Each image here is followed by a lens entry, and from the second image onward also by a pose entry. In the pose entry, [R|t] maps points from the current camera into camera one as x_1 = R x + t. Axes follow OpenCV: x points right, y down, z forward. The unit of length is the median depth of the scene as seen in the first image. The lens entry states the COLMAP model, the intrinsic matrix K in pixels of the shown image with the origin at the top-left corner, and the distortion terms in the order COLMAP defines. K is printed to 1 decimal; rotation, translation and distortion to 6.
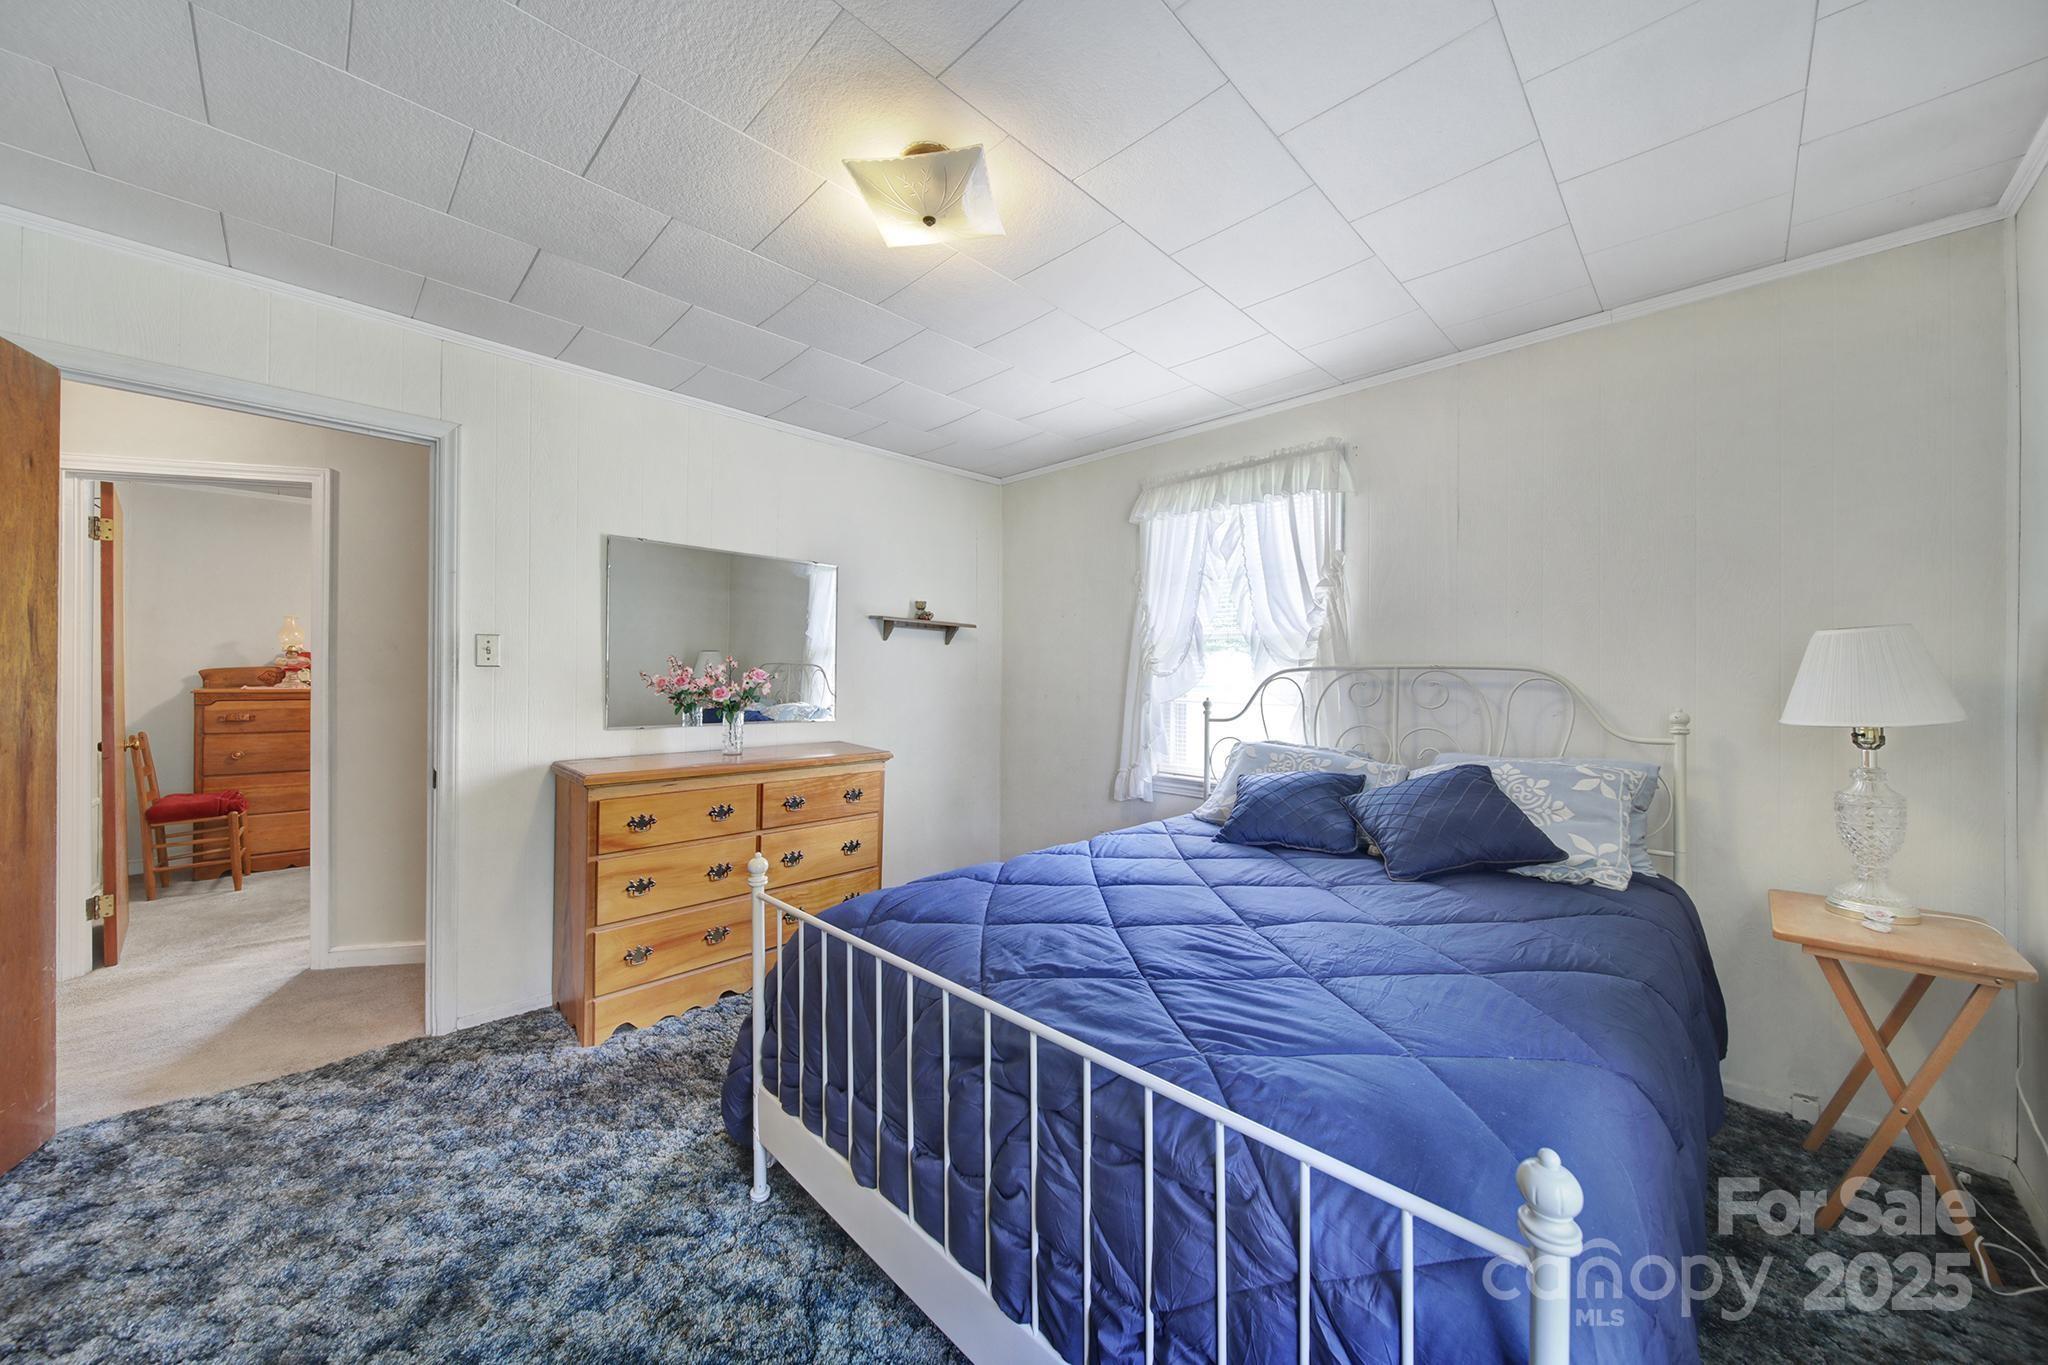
lens RADIAL K [[725.7, 0, 1031.6], [0, 725.7, 673.4], [0, 0, 1]] dist [-0.002462, -0.000591]
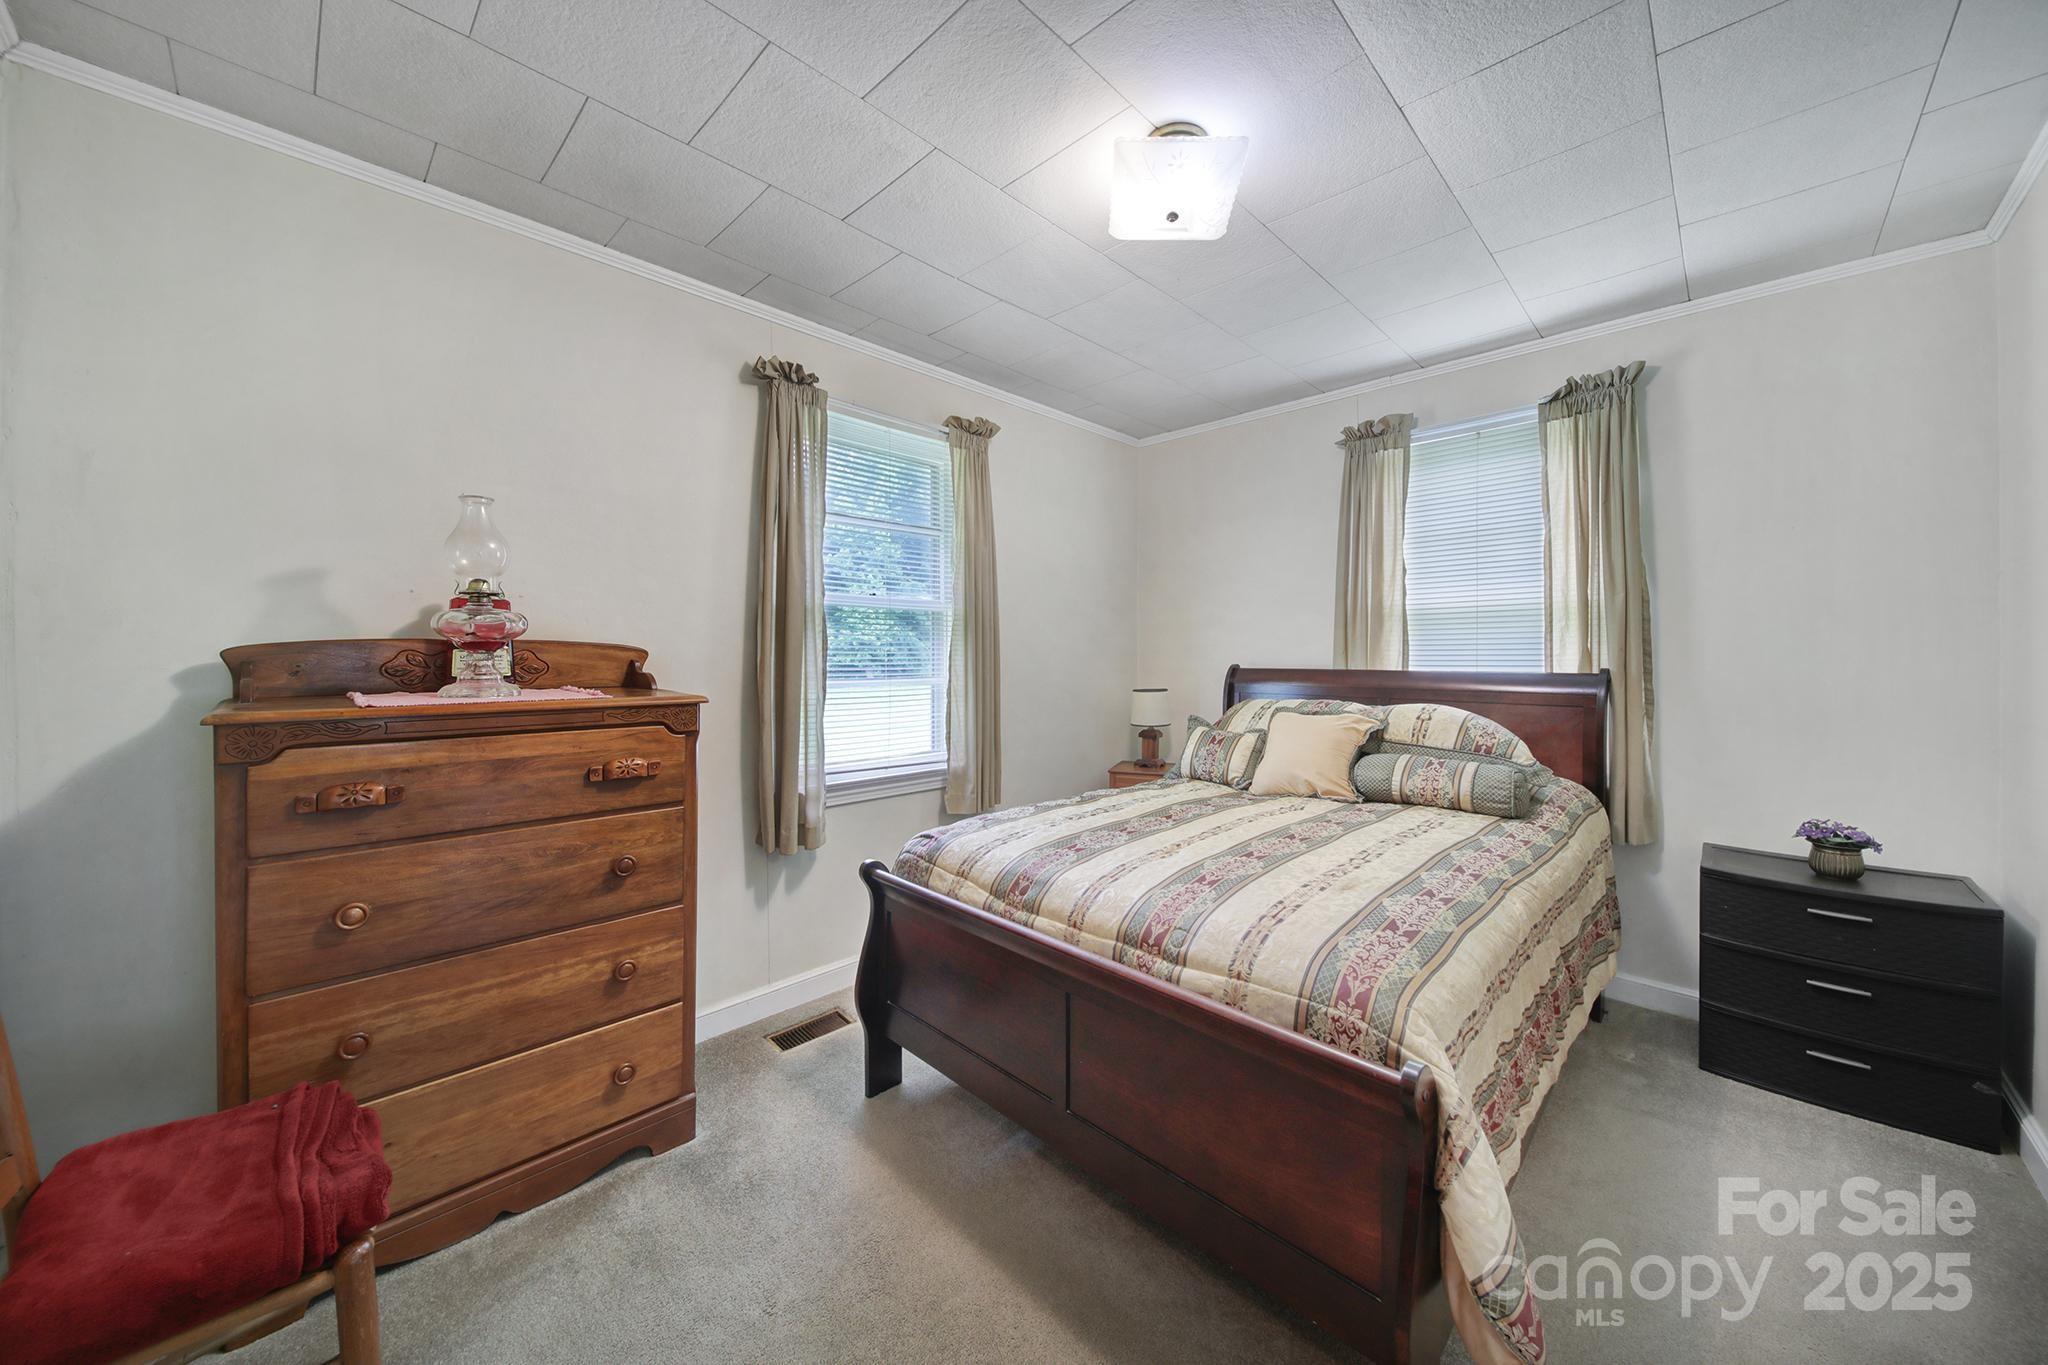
lens RADIAL K [[725.7, 0, 1016.6], [0, 725.7, 681.2], [0, 0, 1]] dist [-0.002462, -0.000591]
pose [[0.999977, 0.001722, -0.006525, -0.765377], [-0.001615, 0.999867, 0.016252, 0.005853], [0.006552, -0.016241, 0.999847, 0.653456]]
